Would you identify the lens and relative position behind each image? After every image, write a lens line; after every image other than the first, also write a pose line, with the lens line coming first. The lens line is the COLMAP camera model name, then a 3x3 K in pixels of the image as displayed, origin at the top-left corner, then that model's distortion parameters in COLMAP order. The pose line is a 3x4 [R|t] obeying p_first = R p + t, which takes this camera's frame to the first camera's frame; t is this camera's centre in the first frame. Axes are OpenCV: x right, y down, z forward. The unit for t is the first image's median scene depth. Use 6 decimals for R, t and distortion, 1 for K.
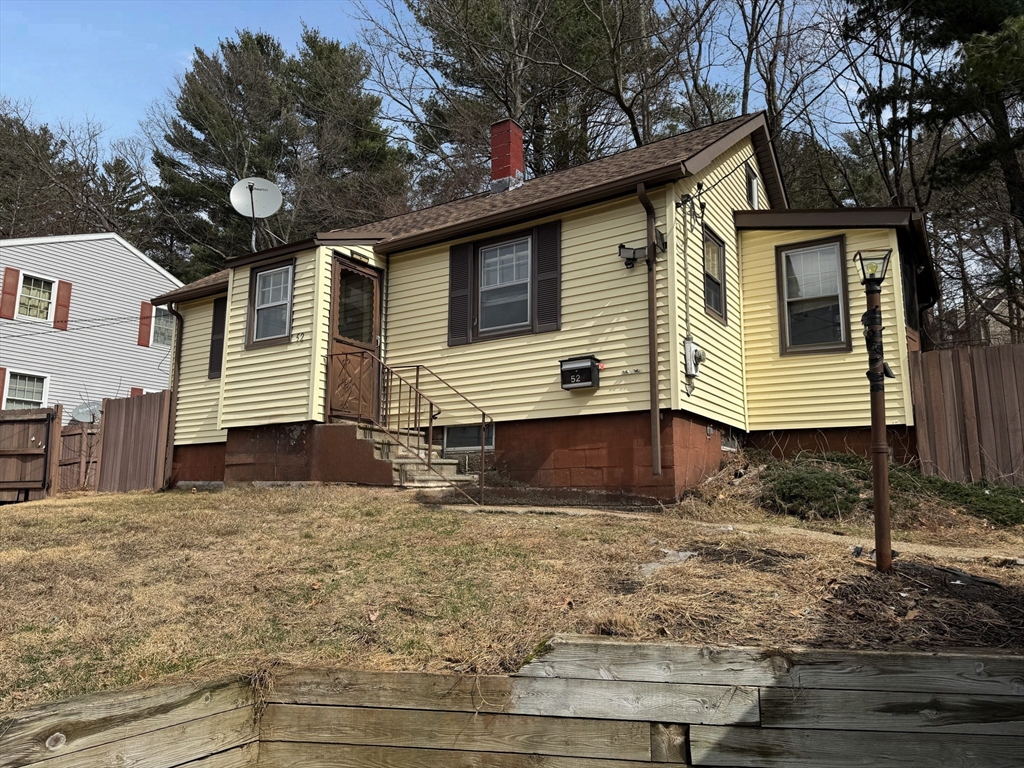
lens RADIAL K [[722.8, 0, 516.2], [0, 722.8, 386.1], [0, 0, 1]] dist [0.093789, -0.112243]
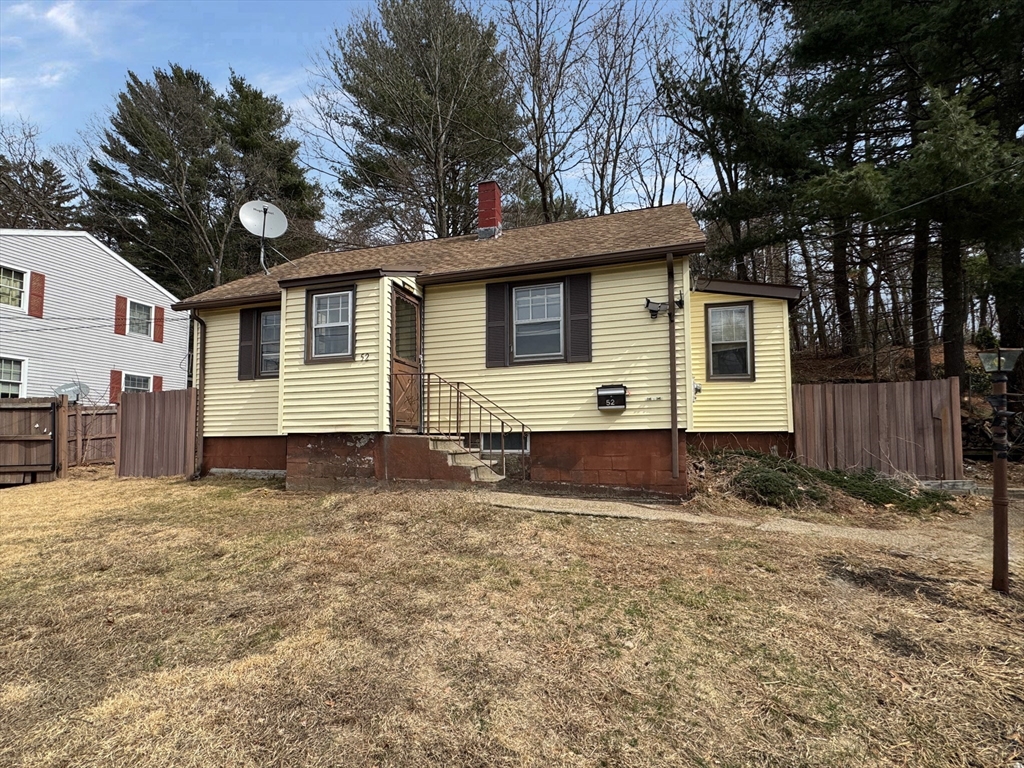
lens RADIAL K [[470.8, 0, 523.4], [0, 470.8, 415.4], [0, 0, 1]] dist [0.000100, 0.000172]
pose [[0.956701, 0.003759, 0.291047, -0.266471], [-0.034674, 0.994268, 0.101136, -0.057704], [-0.288999, -0.106848, 0.951348, 0.215125]]
